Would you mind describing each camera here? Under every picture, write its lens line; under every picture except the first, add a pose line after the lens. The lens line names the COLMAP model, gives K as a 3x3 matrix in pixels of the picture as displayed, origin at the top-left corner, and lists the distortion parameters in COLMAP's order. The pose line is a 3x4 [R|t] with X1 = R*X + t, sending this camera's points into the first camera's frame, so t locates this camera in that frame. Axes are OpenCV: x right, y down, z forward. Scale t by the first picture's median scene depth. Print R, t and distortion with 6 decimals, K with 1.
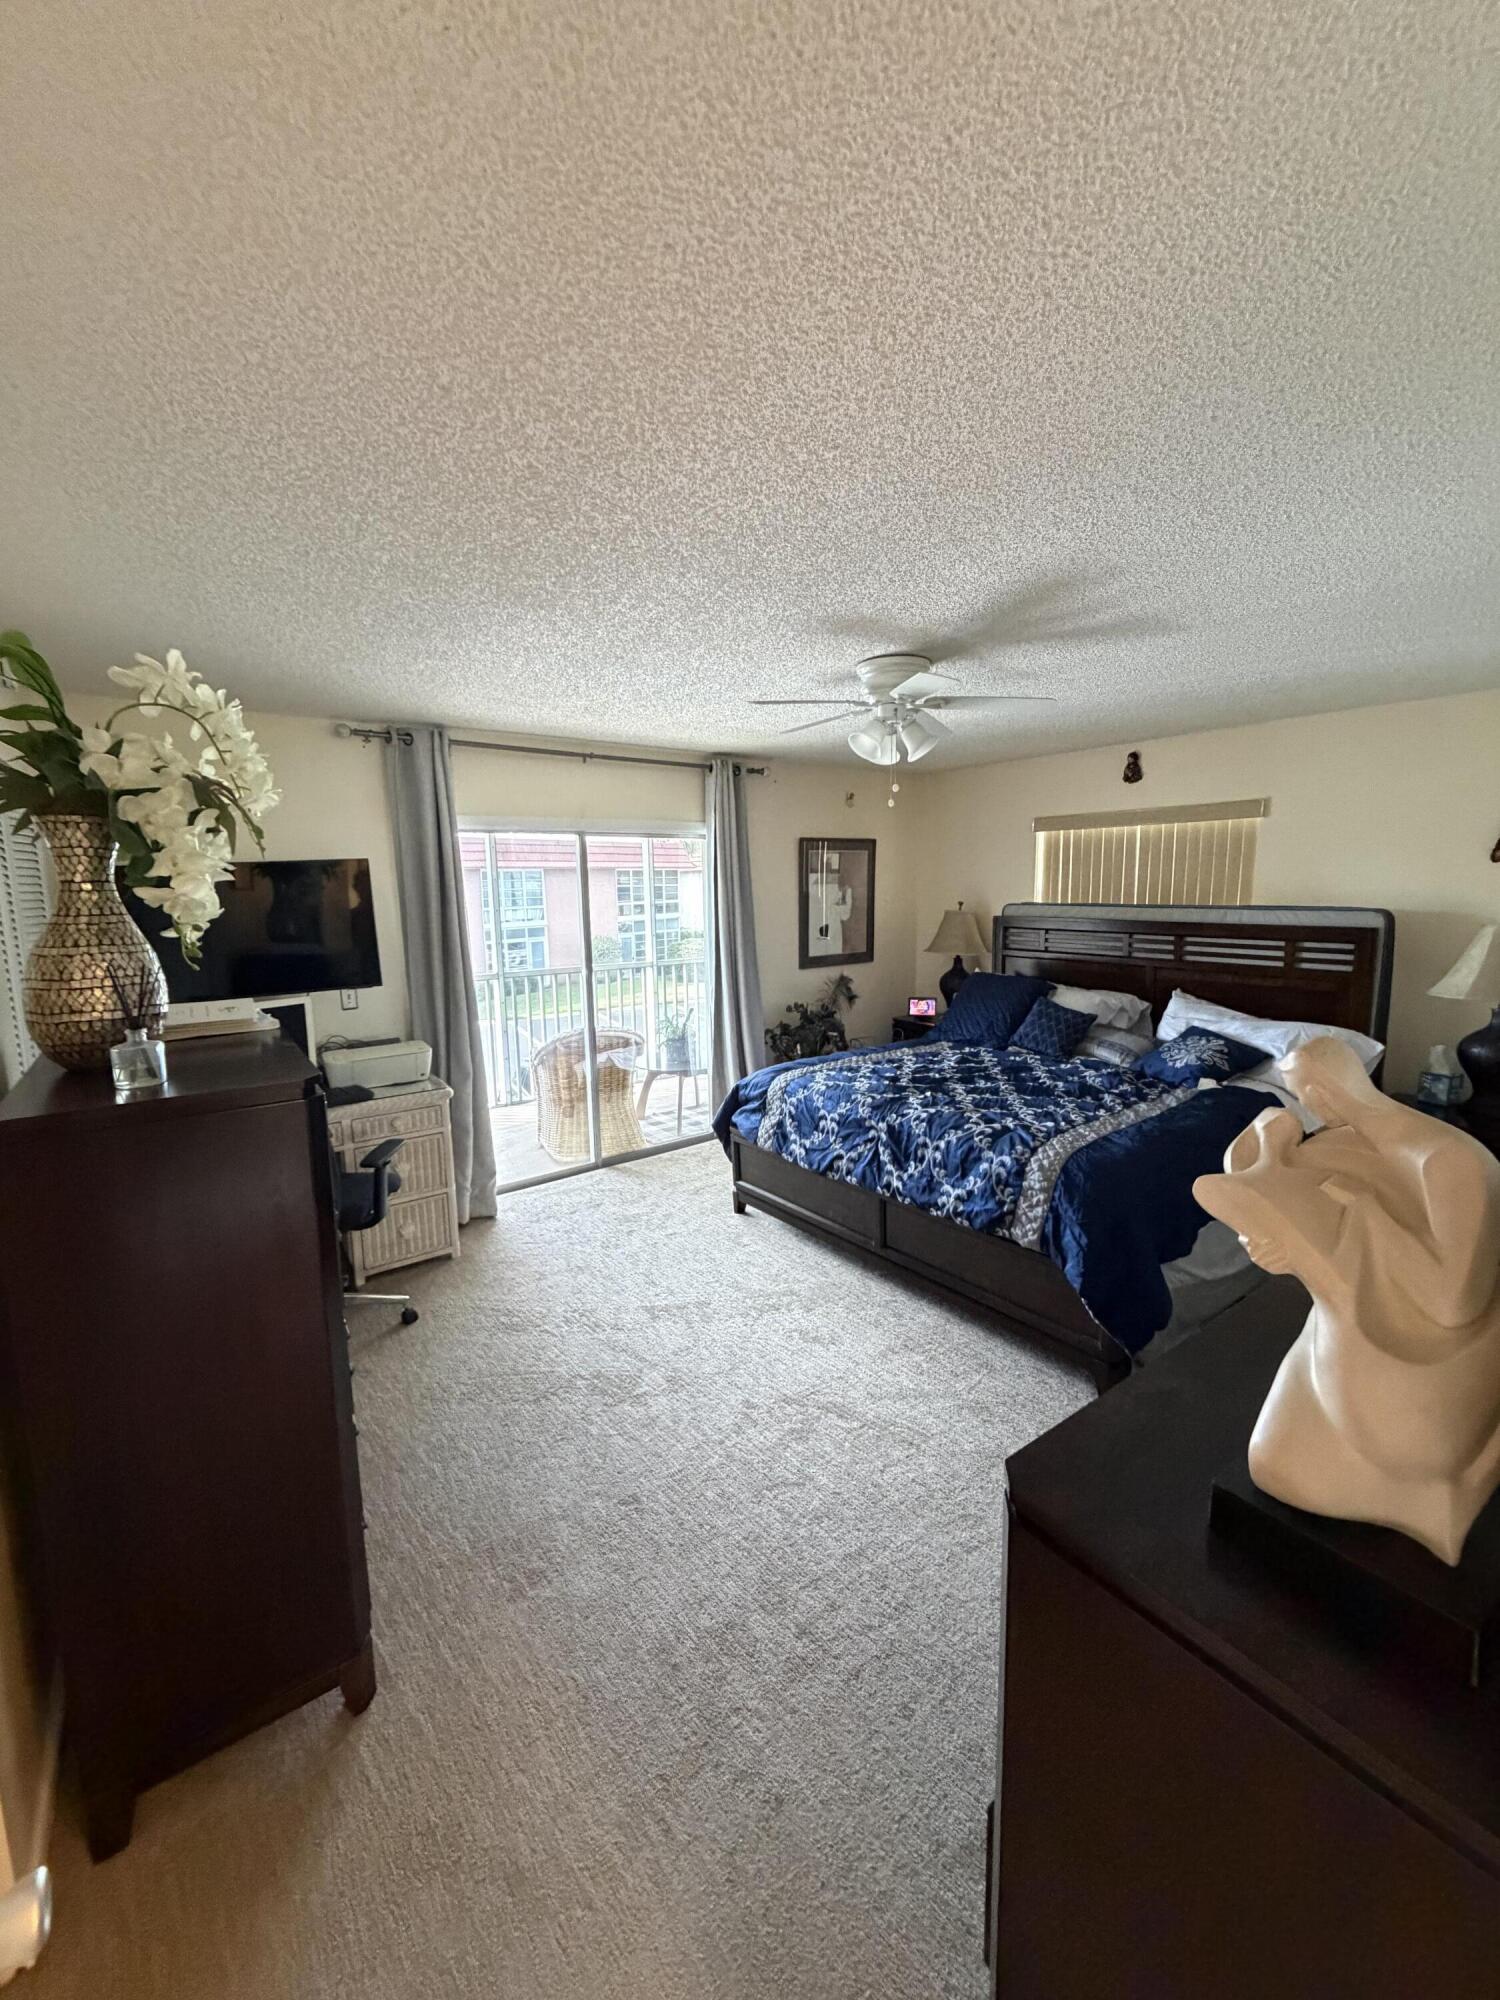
lens RADIAL K [[796.8, 0, 750.0], [0, 796.8, 1000.0], [0, 0, 1]] dist [-0.001145, 0.000014]
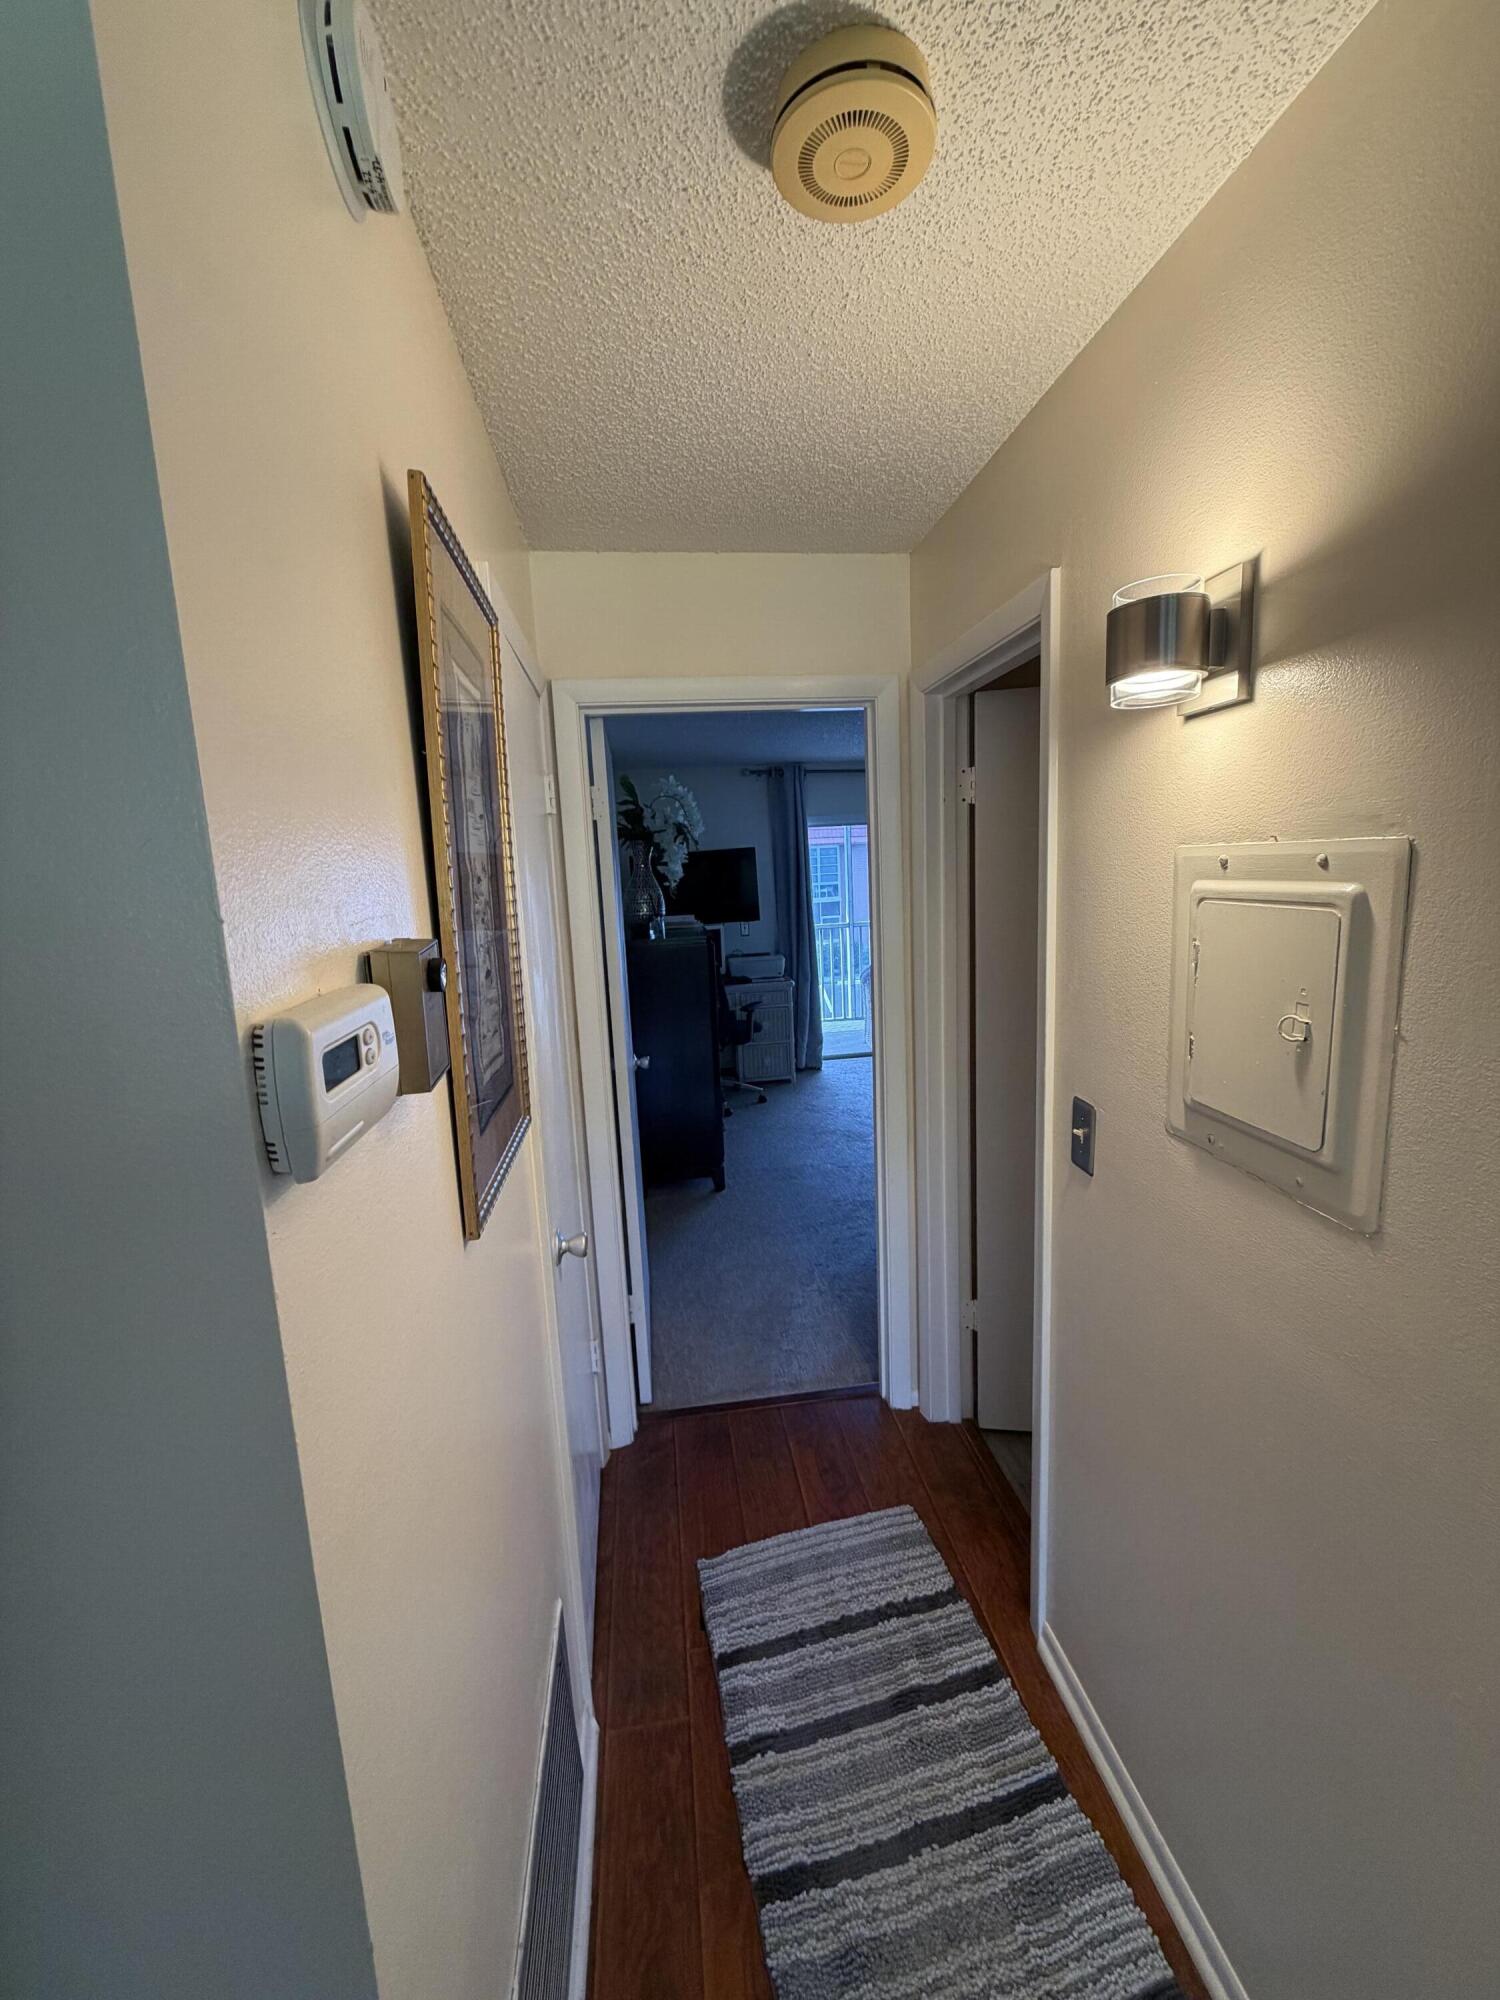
lens RADIAL K [[796.8, 0, 750.0], [0, 796.8, 1000.0], [0, 0, 1]] dist [-0.001145, 0.000014]
pose [[0.876976, 0.054711, -0.477410, 0.445882], [-0.037154, 0.998243, 0.046148, 0.095290], [0.479096, -0.022732, 0.877468, -0.669117]]
